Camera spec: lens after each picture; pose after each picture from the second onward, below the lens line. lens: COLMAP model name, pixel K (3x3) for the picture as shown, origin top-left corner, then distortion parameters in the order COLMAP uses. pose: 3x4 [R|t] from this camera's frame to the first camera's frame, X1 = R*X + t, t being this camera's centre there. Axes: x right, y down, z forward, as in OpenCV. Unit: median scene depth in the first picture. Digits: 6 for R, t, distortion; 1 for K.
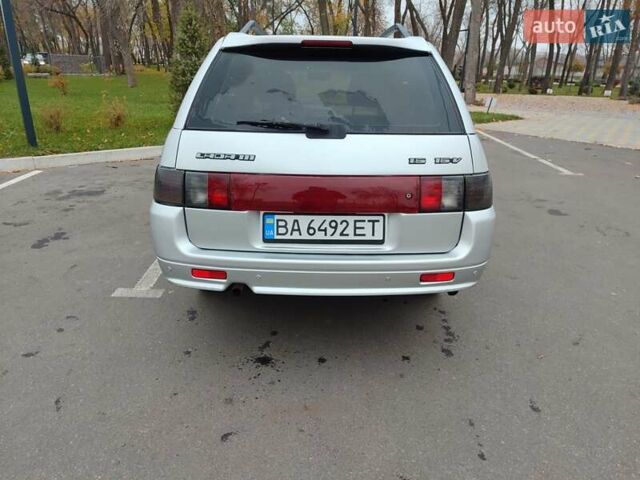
lens RADIAL K [[446.3, 0, 319.5], [0, 446.3, 240.3], [0, 0, 1]] dist [0.005445, -0.001688]
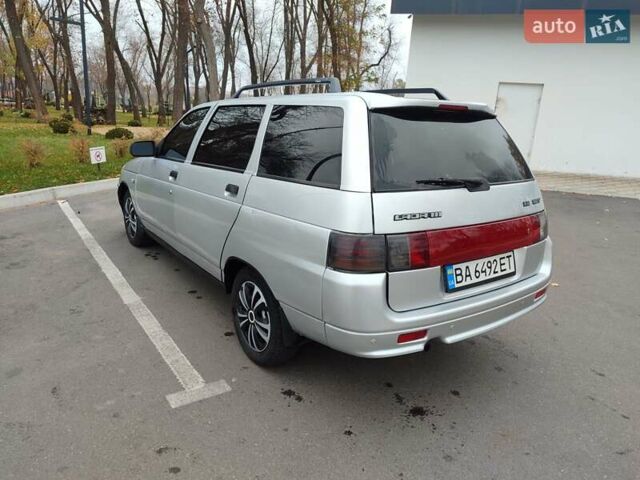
lens RADIAL K [[446.3, 0, 319.4], [0, 446.3, 240.9], [0, 0, 1]] dist [0.005445, -0.001688]
pose [[0.828981, -0.133960, 0.542997, -0.929392], [0.171120, 0.985082, -0.018221, -0.148140], [-0.532455, 0.108023, 0.839537, 0.272501]]
